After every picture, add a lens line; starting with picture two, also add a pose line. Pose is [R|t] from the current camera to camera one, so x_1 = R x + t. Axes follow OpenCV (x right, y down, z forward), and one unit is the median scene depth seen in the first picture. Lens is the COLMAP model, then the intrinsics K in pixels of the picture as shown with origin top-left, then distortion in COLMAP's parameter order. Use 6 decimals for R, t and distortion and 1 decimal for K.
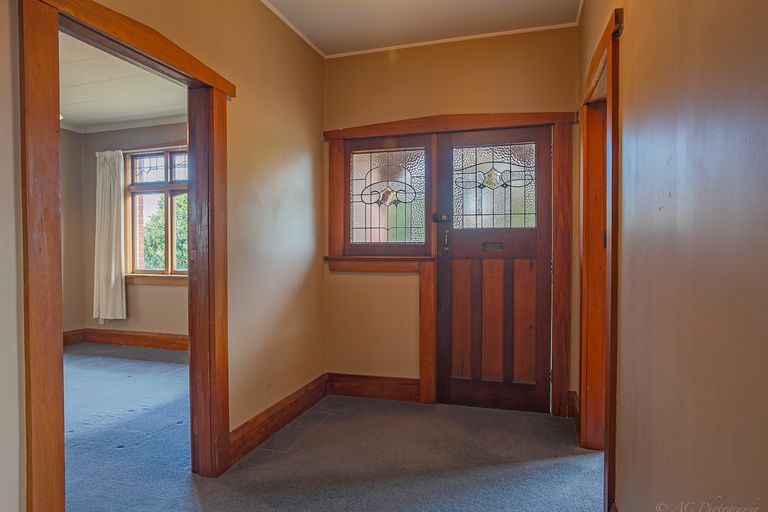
lens RADIAL K [[460.0, 0, 390.2], [0, 460.0, 254.3], [0, 0, 1]] dist [-0.008474, 0.006551]
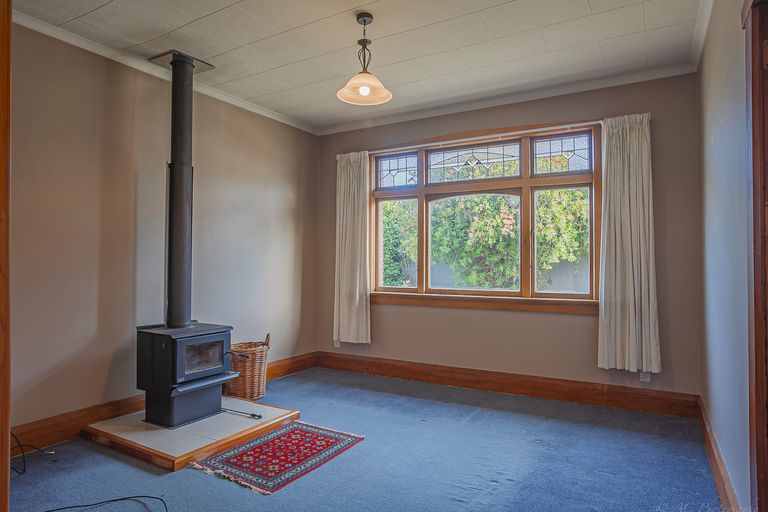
lens RADIAL K [[460.0, 0, 378.2], [0, 460.0, 251.0], [0, 0, 1]] dist [-0.008474, 0.006551]
pose [[0.981215, 0.001259, -0.192911, -0.393117], [-0.008283, 0.999331, -0.035609, -0.003146], [0.192738, 0.036538, 0.980570, 0.142366]]
